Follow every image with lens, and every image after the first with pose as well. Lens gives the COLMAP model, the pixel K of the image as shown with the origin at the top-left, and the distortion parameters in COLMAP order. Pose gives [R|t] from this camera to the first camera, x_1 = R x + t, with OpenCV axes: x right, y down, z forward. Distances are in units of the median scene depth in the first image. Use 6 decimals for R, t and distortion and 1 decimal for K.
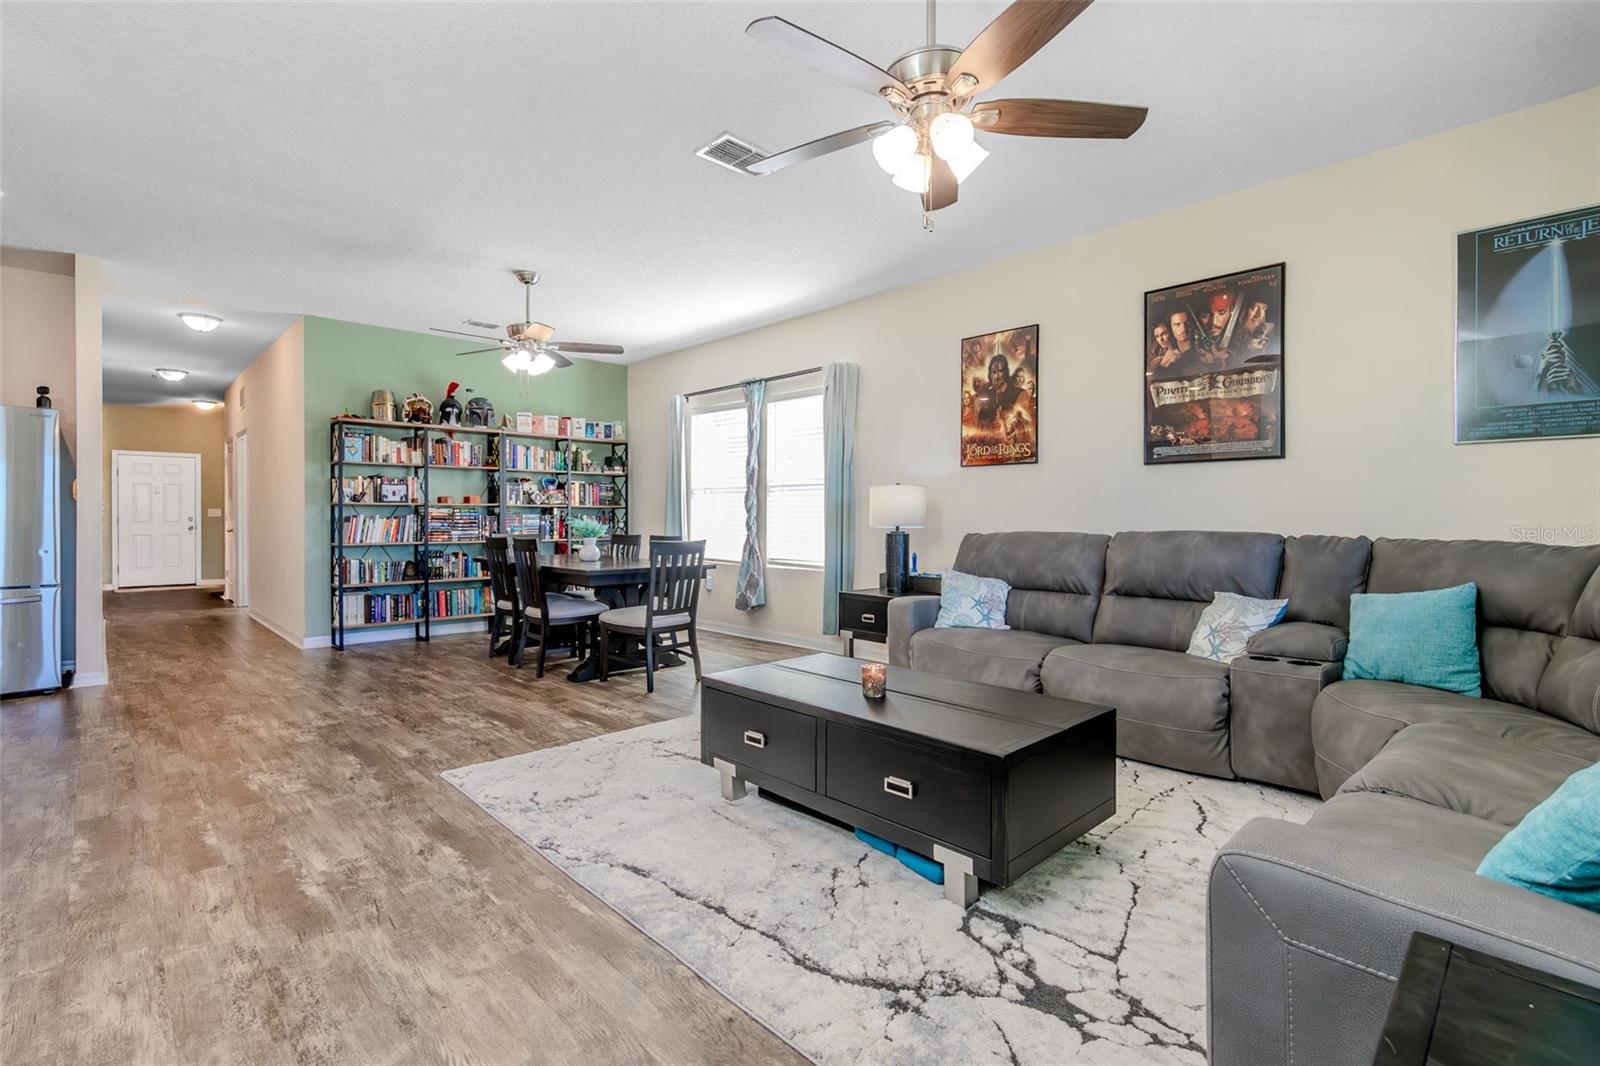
lens RADIAL K [[727.7, 0, 772.2], [0, 727.7, 530.1], [0, 0, 1]] dist [-0.001693, -0.000046]
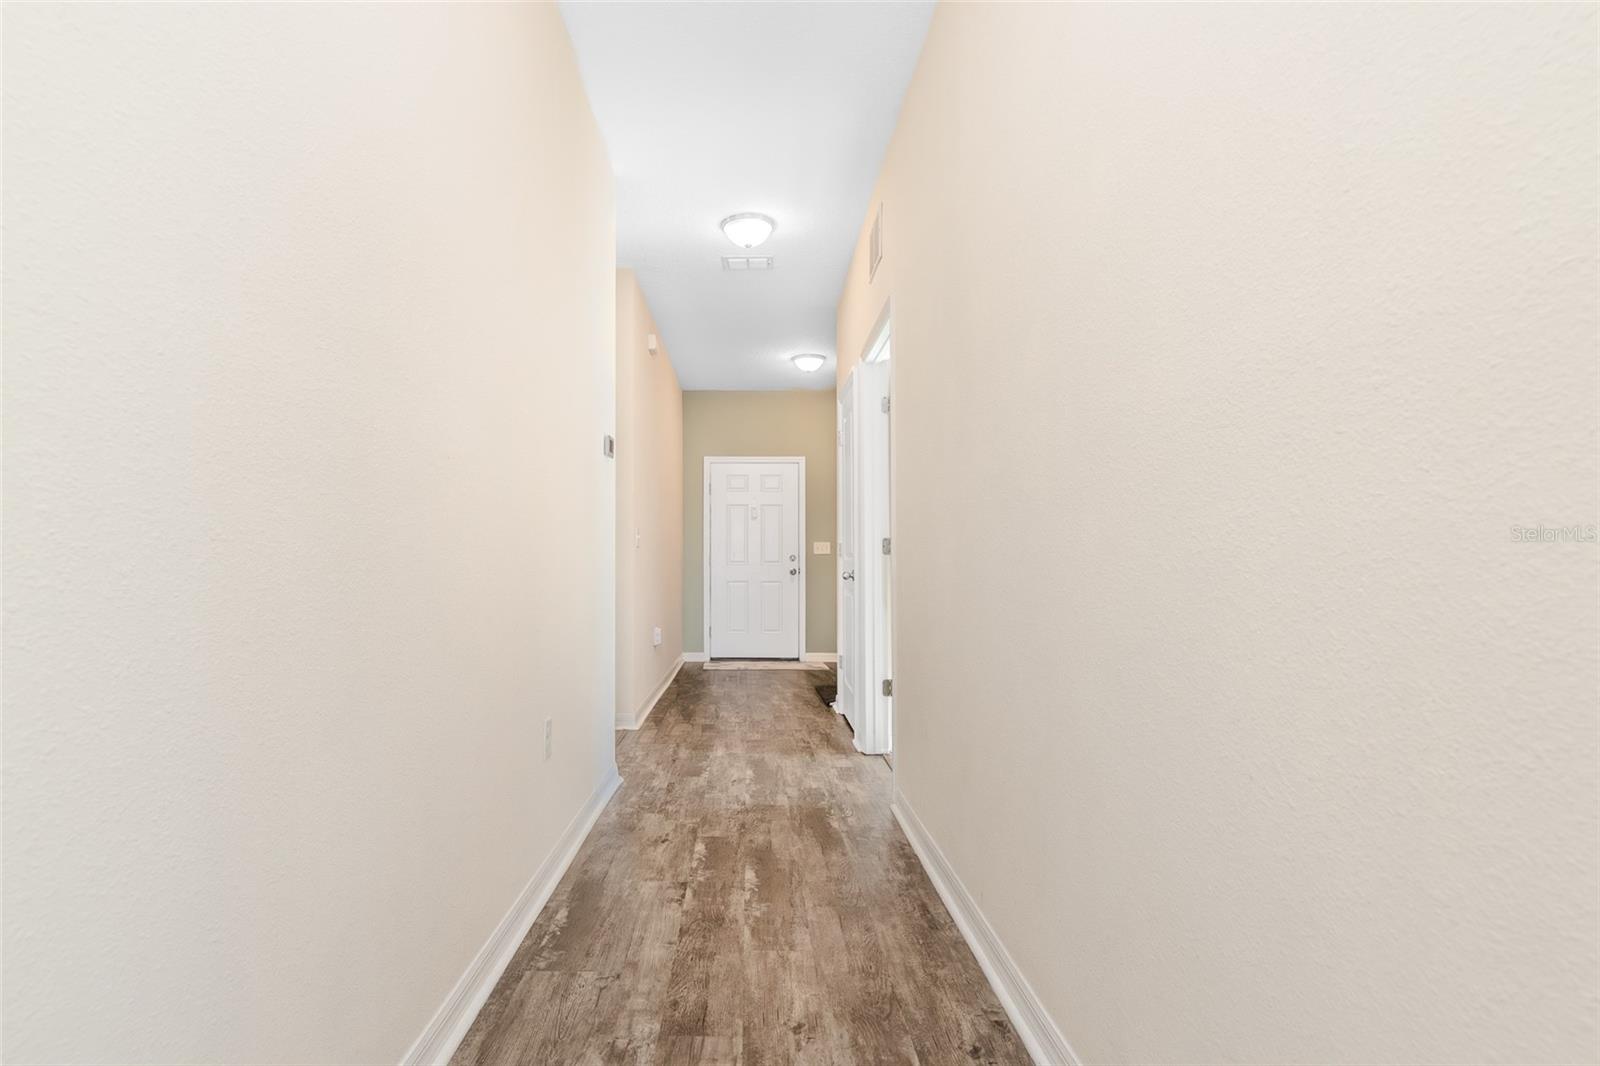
lens RADIAL K [[727.7, 0, 772.2], [0, 727.7, 530.1], [0, 0, 1]] dist [-0.001693, -0.000046]
pose [[0.753746, -0.028795, -0.656535, -0.389055], [-0.003893, 0.998826, -0.048276, -0.008236], [0.657155, 0.038944, 0.752749, 0.500491]]
